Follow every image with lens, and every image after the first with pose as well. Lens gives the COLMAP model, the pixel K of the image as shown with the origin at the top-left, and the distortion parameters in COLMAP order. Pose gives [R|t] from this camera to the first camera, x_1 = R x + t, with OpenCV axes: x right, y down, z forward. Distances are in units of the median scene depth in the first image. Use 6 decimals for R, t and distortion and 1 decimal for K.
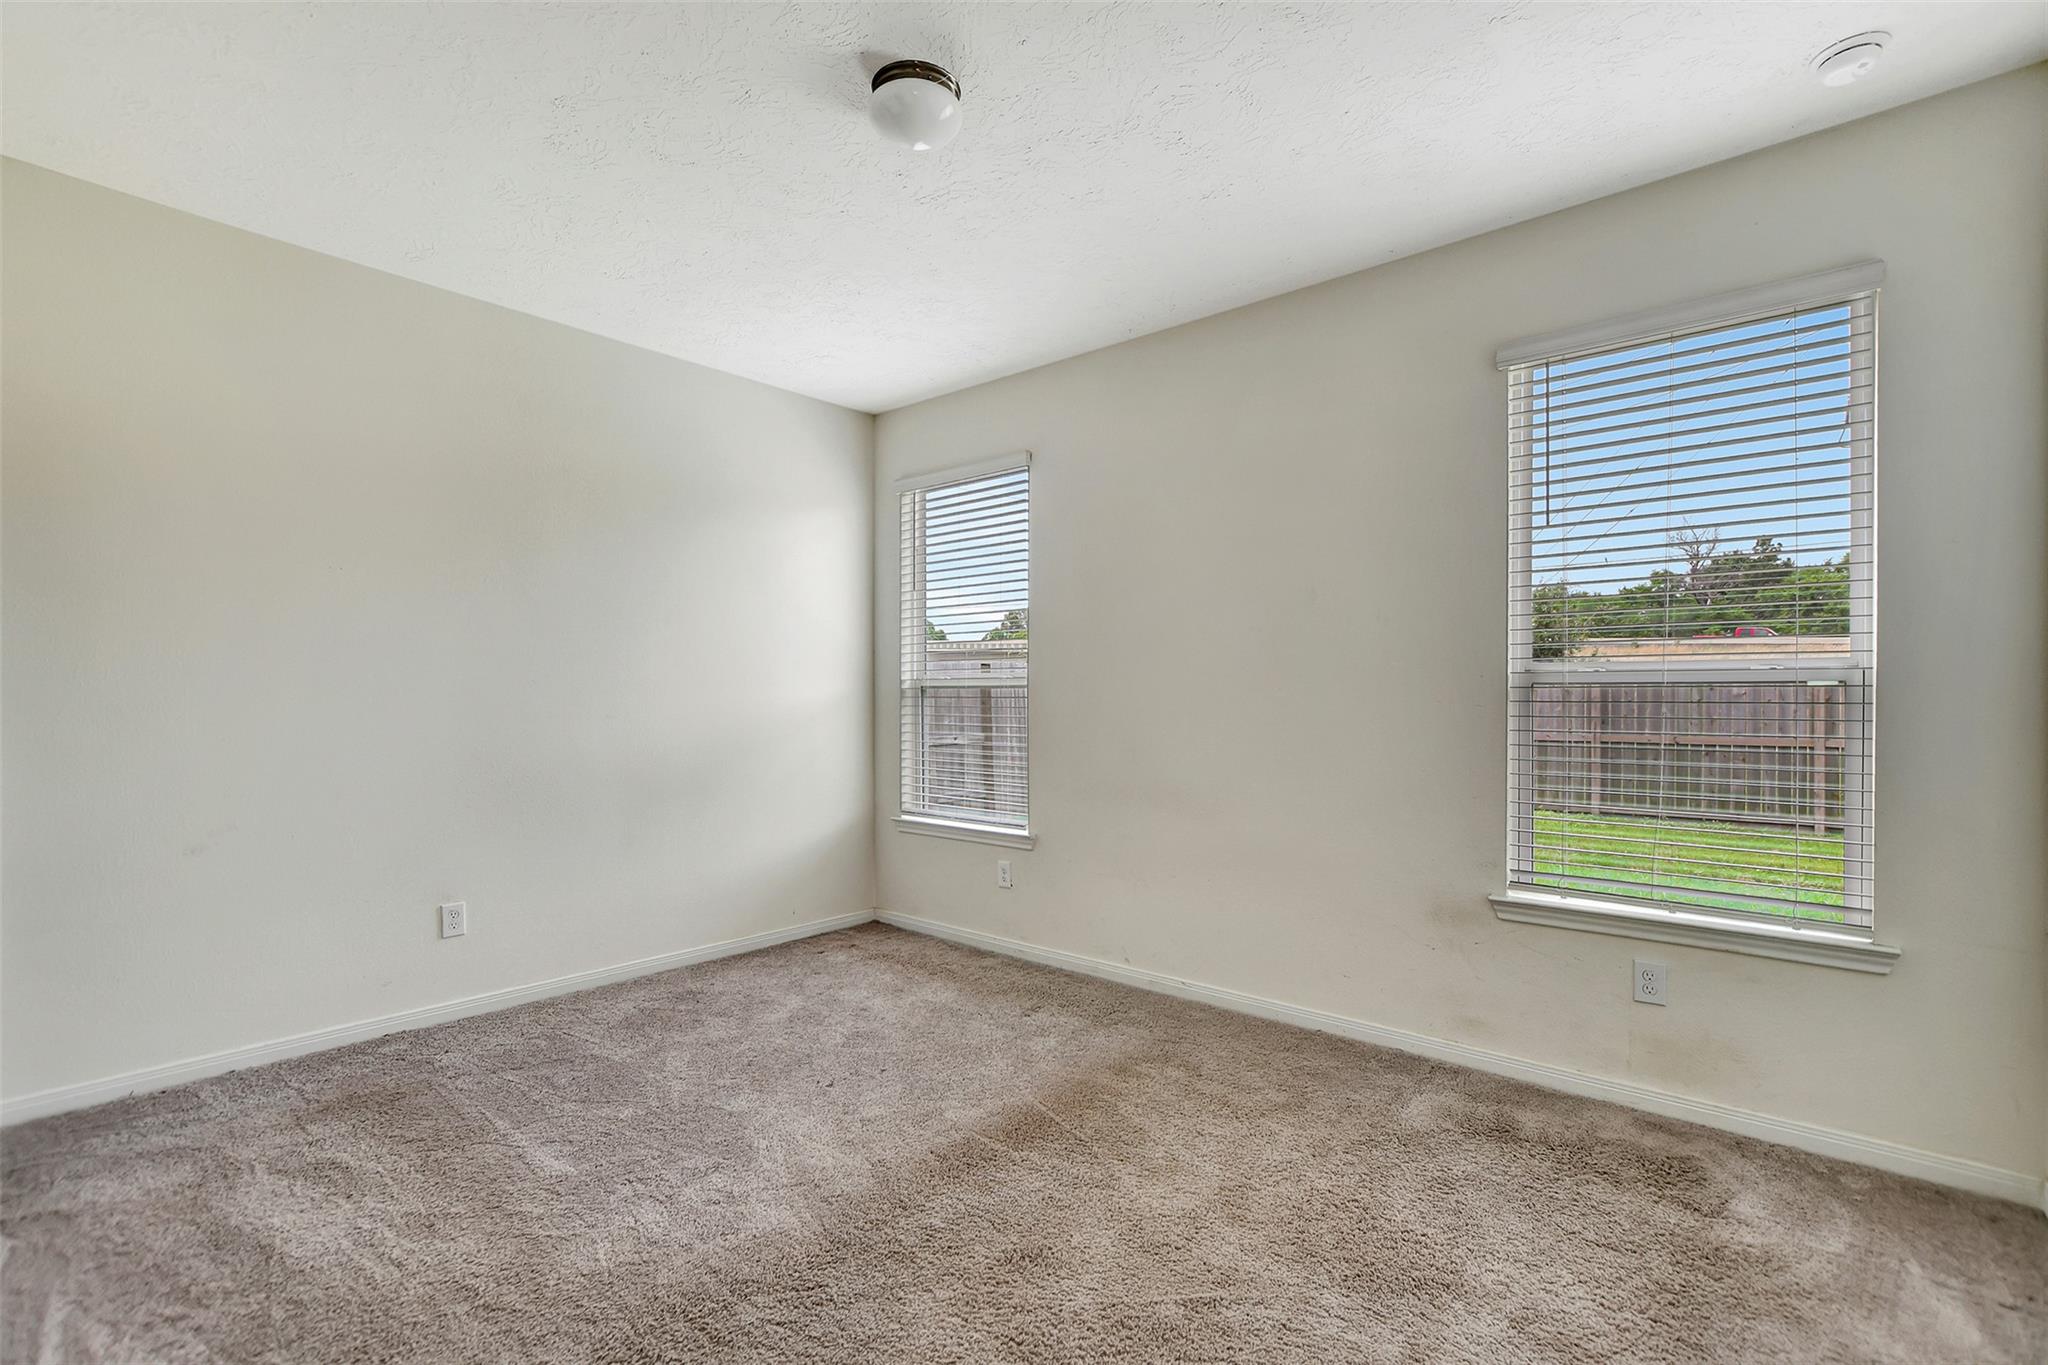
lens RADIAL K [[917.3, 0, 1023.8], [0, 917.3, 684.3], [0, 0, 1]] dist [-0.011581, 0.002597]
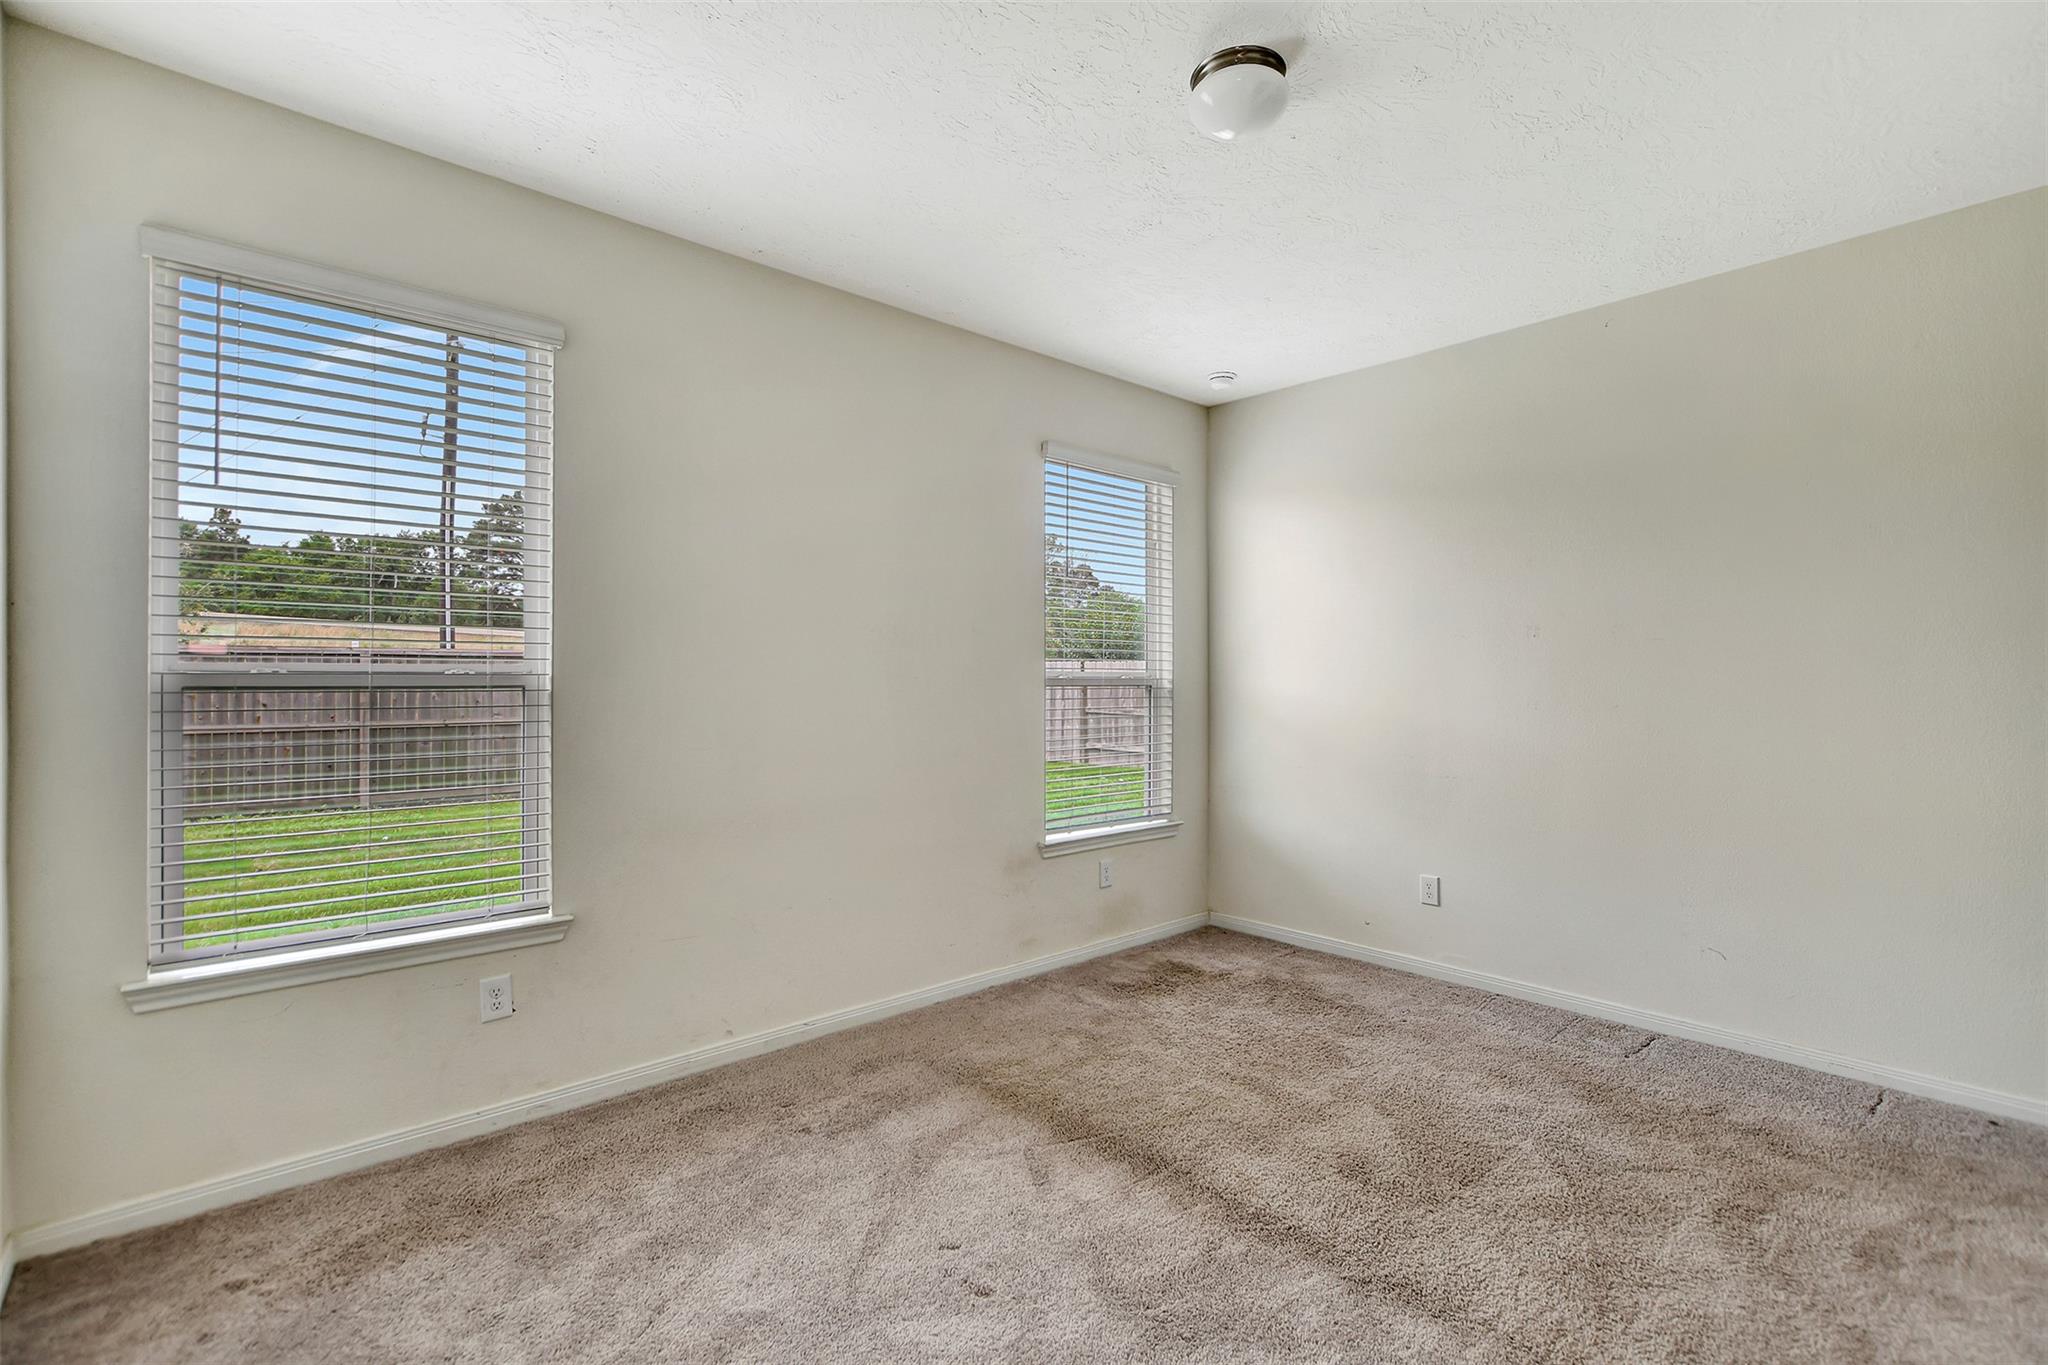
lens RADIAL K [[917.3, 0, 1014.1], [0, 917.3, 679.2], [0, 0, 1]] dist [-0.011581, 0.002597]
pose [[0.135299, -0.001325, 0.990804, -0.538856], [-0.017218, 0.999845, 0.003688, 0.015669], [-0.990655, -0.017558, 0.135255, 0.638700]]
